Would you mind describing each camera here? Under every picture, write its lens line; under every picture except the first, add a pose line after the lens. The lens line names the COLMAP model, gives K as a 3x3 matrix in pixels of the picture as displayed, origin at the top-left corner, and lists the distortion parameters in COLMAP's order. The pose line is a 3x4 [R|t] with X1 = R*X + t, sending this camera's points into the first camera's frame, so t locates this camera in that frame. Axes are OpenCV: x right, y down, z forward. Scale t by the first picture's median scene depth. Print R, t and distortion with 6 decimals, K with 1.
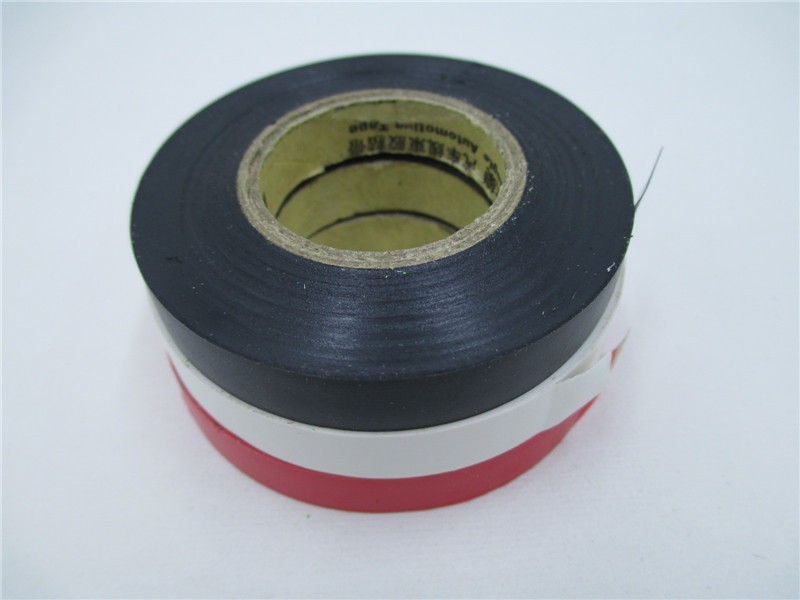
lens RADIAL K [[656.8, 0, 400.7], [0, 656.8, 299.3], [0, 0, 1]] dist [-0.035124, 0.000363]
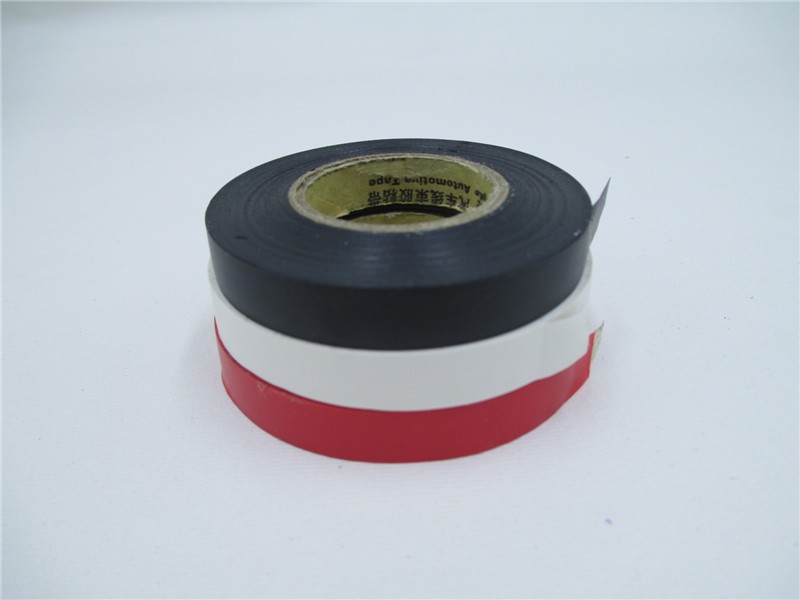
lens RADIAL K [[656.8, 0, 399.3], [0, 656.8, 300.9], [0, 0, 1]] dist [-0.035124, 0.000363]
pose [[0.999659, -0.017534, 0.019358, -0.049670], [0.022610, 0.951984, -0.305311, 0.365386], [-0.013075, 0.305644, 0.952056, -0.158139]]
